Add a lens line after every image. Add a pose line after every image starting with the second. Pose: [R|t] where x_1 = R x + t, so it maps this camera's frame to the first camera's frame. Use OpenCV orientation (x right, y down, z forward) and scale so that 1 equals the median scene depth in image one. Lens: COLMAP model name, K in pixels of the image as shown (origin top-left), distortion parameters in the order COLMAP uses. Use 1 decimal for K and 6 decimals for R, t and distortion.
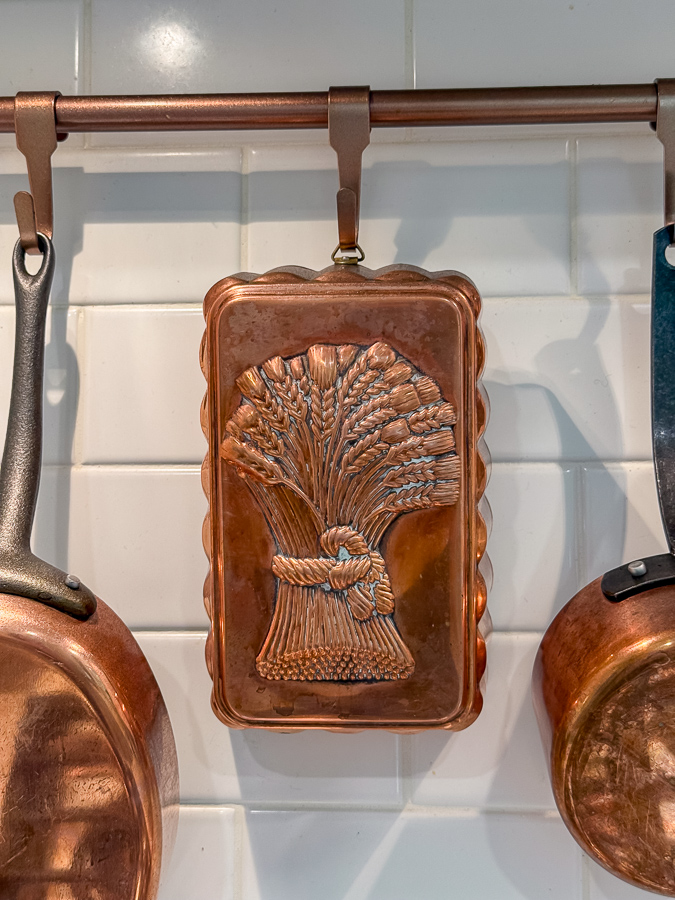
lens RADIAL K [[1277.5, 0, 337.5], [0, 1277.5, 450.0], [0, 0, 1]] dist [0.130993, -0.043819]
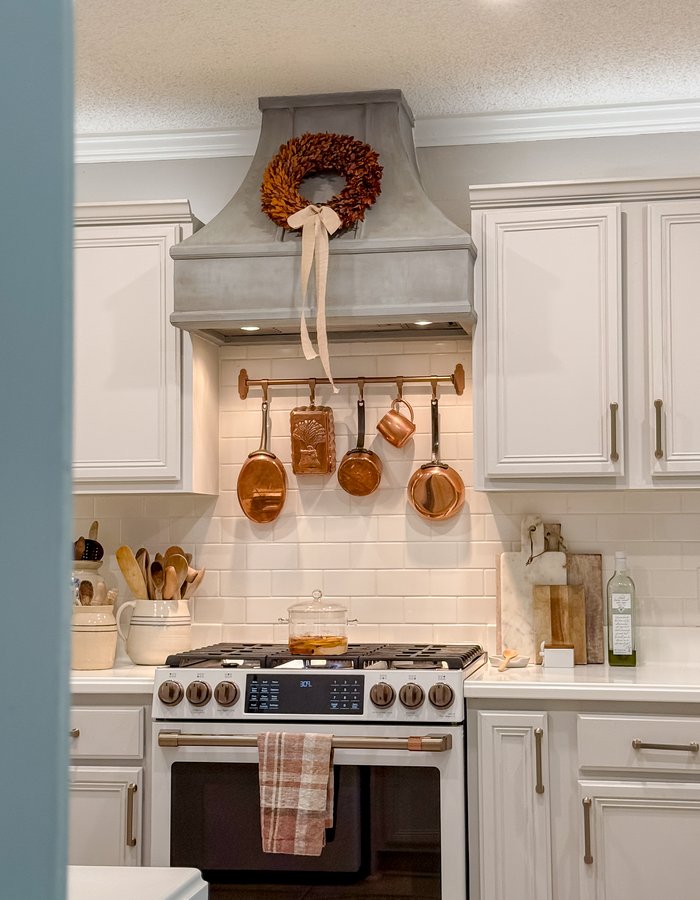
lens RADIAL K [[1325.5, 0, 350.0], [0, 1325.5, 450.0], [0, 0, 1]] dist [0.176593, -0.281597]
pose [[0.994794, -0.015697, -0.100690, 0.887909], [0.019827, 0.998997, 0.040156, -0.190258], [0.099959, -0.041944, 0.994107, -5.786589]]
